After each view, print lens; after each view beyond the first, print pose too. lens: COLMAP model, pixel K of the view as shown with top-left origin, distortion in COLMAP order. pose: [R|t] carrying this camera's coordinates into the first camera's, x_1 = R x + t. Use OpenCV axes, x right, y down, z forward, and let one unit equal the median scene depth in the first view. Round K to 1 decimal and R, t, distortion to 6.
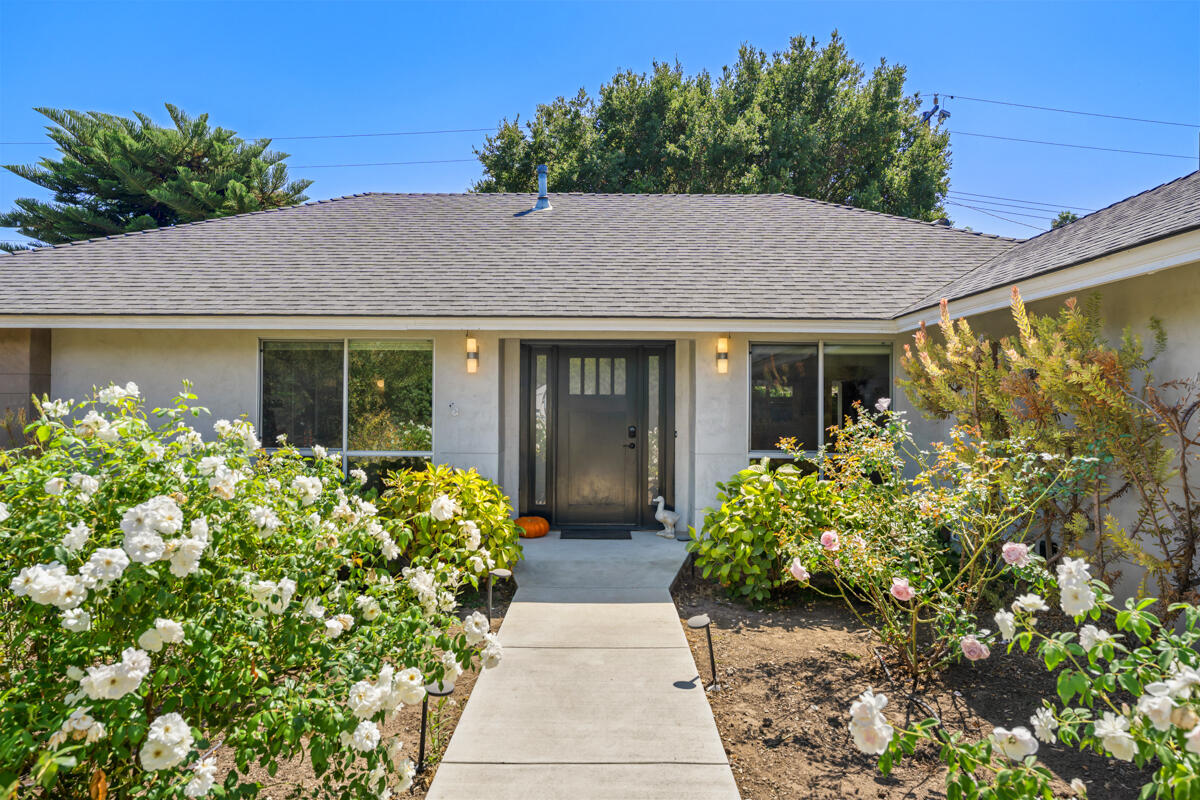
lens RADIAL K [[815.8, 0, 596.2], [0, 815.8, 393.2], [0, 0, 1]] dist [0.009376, -0.000276]
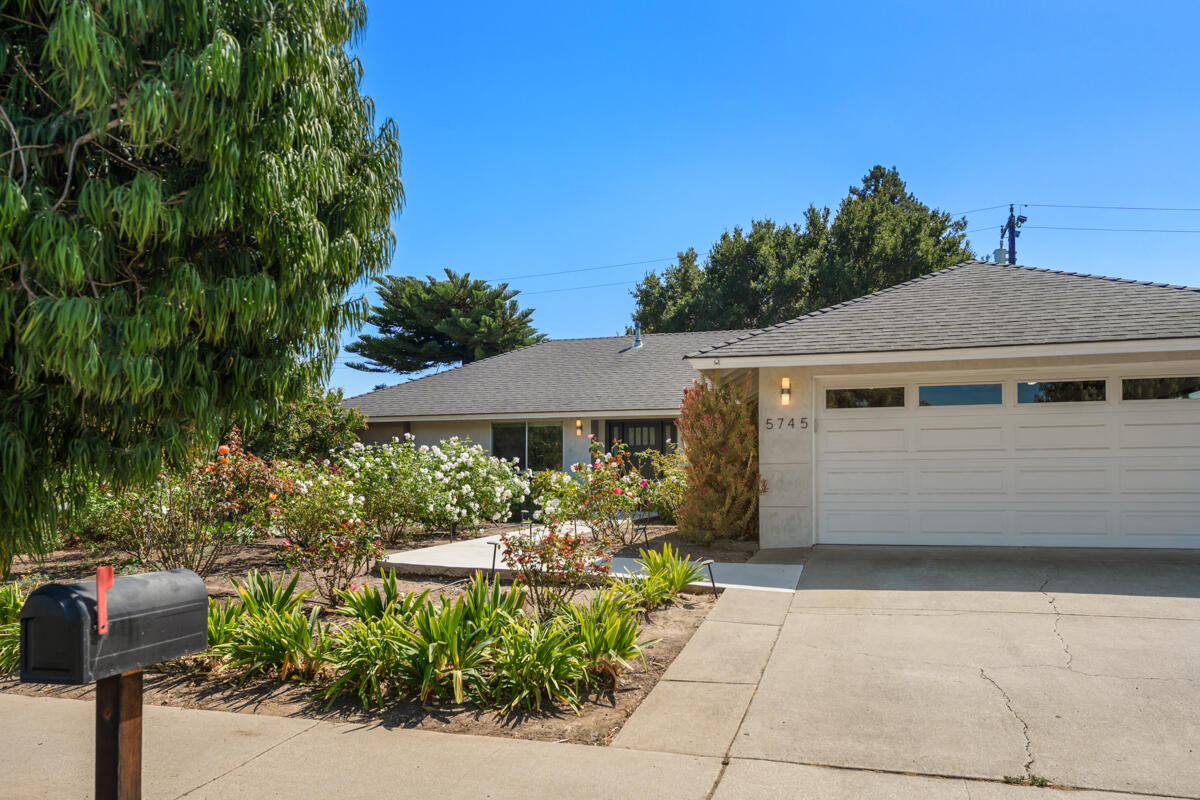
lens RADIAL K [[815.8, 0, 601.2], [0, 815.8, 404.3], [0, 0, 1]] dist [0.009376, -0.000276]
pose [[0.960618, -0.031664, -0.276062, 0.177145], [0.012068, 0.997303, -0.072397, 0.017503], [0.277610, 0.066214, 0.958409, -0.380975]]
